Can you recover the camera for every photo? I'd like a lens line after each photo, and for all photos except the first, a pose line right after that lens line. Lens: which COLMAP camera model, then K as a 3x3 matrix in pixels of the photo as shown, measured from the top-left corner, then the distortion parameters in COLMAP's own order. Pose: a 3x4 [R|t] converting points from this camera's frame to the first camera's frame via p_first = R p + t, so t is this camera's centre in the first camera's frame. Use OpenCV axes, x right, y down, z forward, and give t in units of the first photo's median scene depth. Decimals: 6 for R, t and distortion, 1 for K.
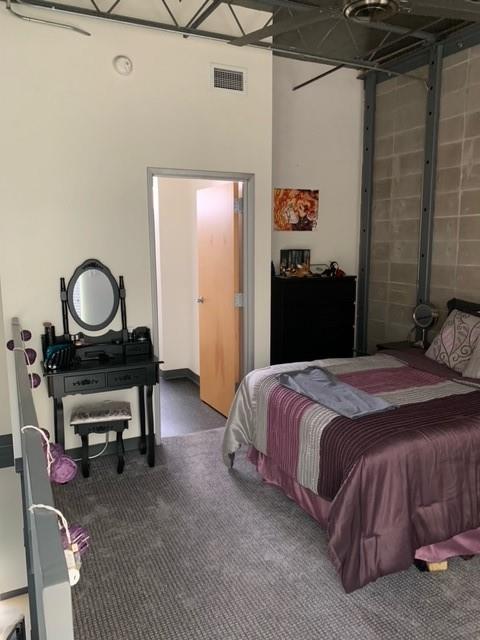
lens RADIAL K [[490.0, 0, 243.5], [0, 490.0, 317.1], [0, 0, 1]] dist [0.027209, -0.027707]
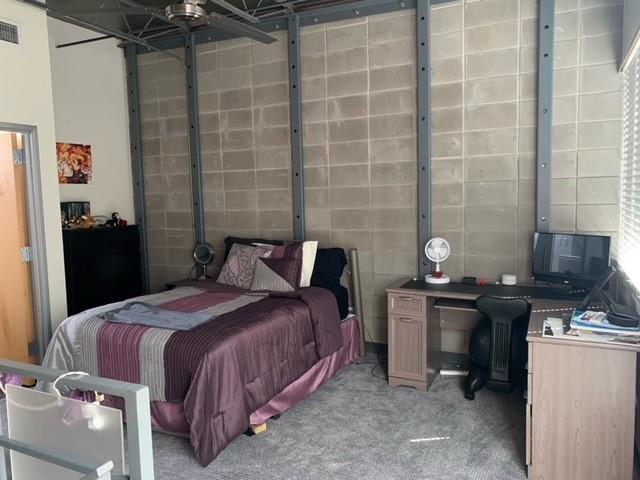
lens RADIAL K [[490.0, 0, 316.4], [0, 490.0, 239.4], [0, 0, 1]] dist [0.027209, -0.027707]
pose [[0.783812, -0.072830, 0.616713, -0.156560], [0.116377, 0.992731, -0.030673, 0.032064], [-0.609996, 0.095813, 0.786590, -0.108826]]
